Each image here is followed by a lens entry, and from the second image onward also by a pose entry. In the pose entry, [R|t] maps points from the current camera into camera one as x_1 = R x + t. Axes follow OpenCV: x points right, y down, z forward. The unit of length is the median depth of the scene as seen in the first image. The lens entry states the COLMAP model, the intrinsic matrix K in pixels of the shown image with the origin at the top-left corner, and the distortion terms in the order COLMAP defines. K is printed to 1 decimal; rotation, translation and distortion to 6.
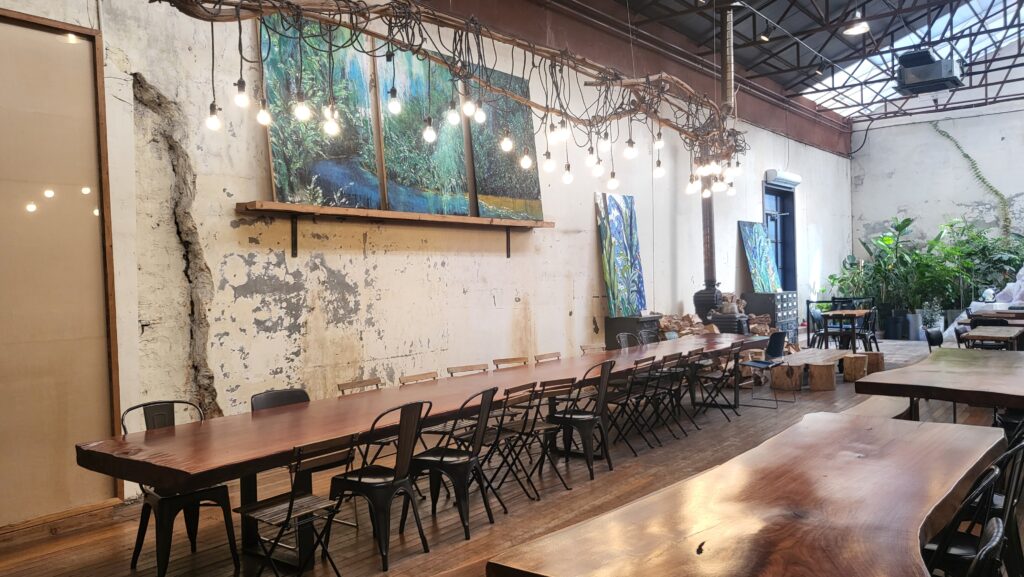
lens RADIAL K [[798.2, 0, 514.0], [0, 798.2, 279.5], [0, 0, 1]] dist [-0.029242, 0.070580]
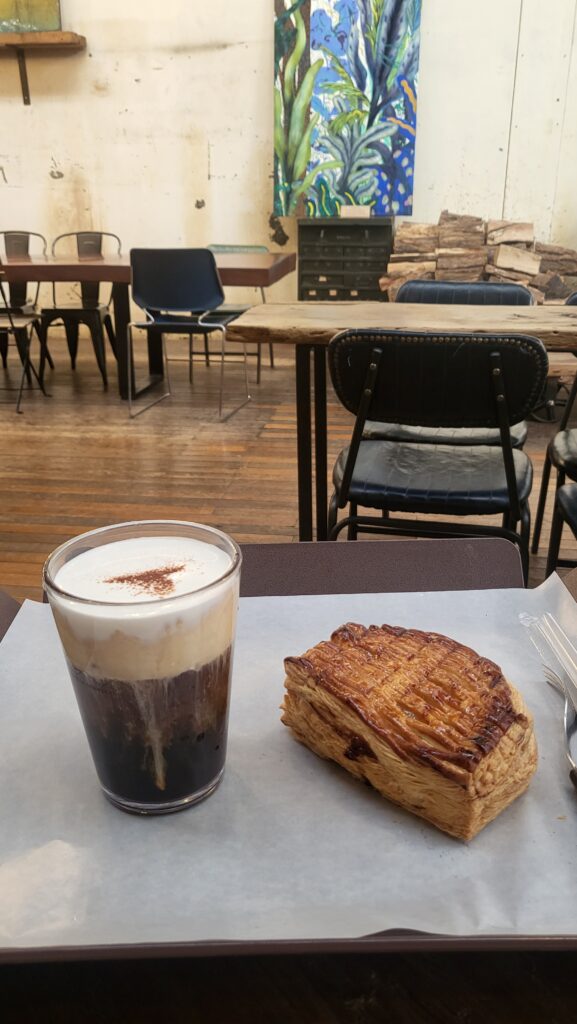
lens RADIAL K [[798.2, 0, 288.2], [0, 798.2, 516.7], [0, 0, 1]] dist [-0.029242, 0.070580]
pose [[0.483298, 0.348185, -0.803237, 0.988951], [-0.007897, 0.919204, 0.393702, 0.032736], [0.875420, -0.183933, 0.446999, 1.097327]]
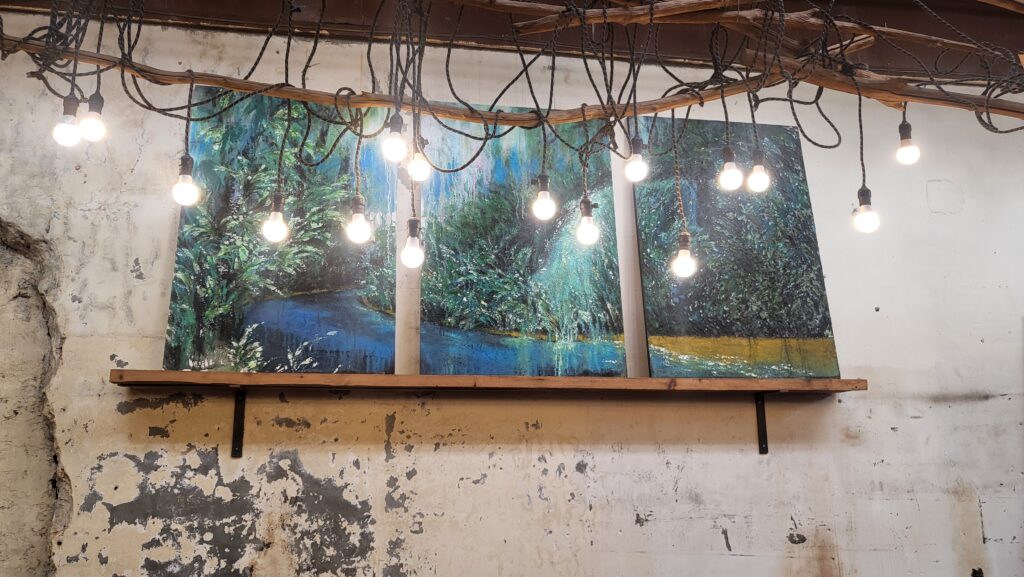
lens RADIAL K [[798.2, 0, 518.3], [0, 798.2, 282.6], [0, 0, 1]] dist [-0.029242, 0.070580]
pose [[0.730957, -0.140464, -0.667811, 0.312774], [-0.012084, 0.975770, -0.218465, -0.027517], [0.682316, 0.167759, 0.711549, 0.667012]]
